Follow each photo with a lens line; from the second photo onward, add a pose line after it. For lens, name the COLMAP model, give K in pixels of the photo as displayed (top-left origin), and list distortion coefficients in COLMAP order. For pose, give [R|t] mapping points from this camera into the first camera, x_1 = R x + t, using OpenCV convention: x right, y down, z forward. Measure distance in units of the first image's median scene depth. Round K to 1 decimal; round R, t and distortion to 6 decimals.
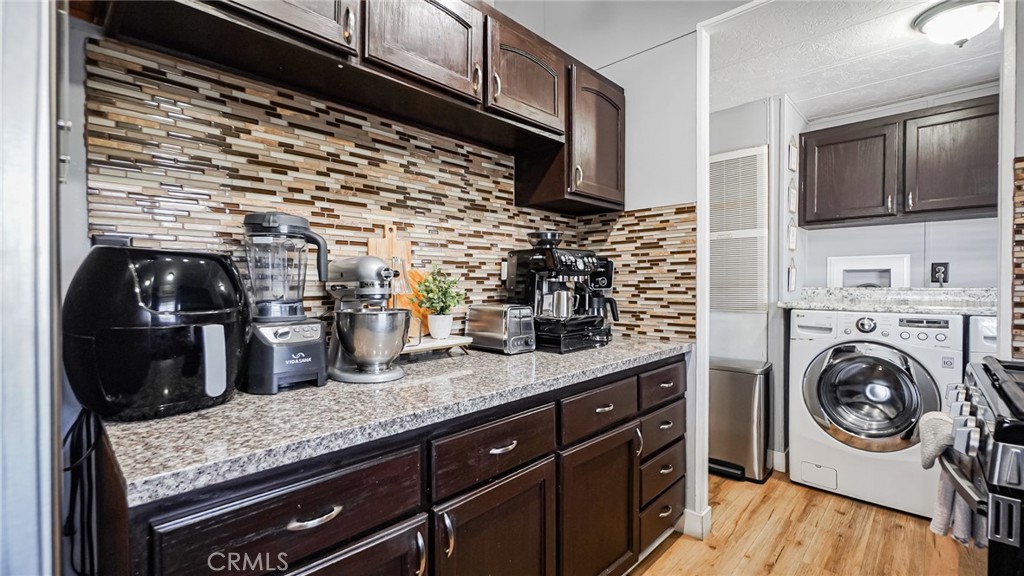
lens RADIAL K [[429.7, 0, 509.9], [0, 429.7, 287.8], [0, 0, 1]] dist [-0.000190, -0.000020]
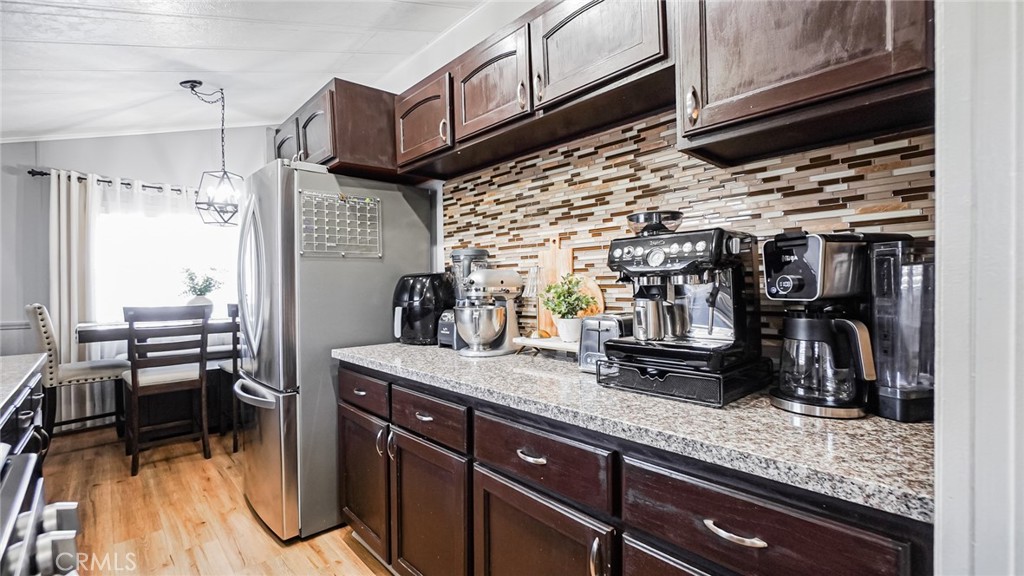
lens RADIAL K [[451.6, 0, 509.9], [0, 451.6, 286.6], [0, 0, 1]] dist [0.000322, 0.000000]
pose [[-0.044799, 0.003608, -0.998990, 0.964189], [0.000850, 0.999993, 0.003574, -0.018193], [0.998996, -0.000689, -0.044801, 0.955474]]
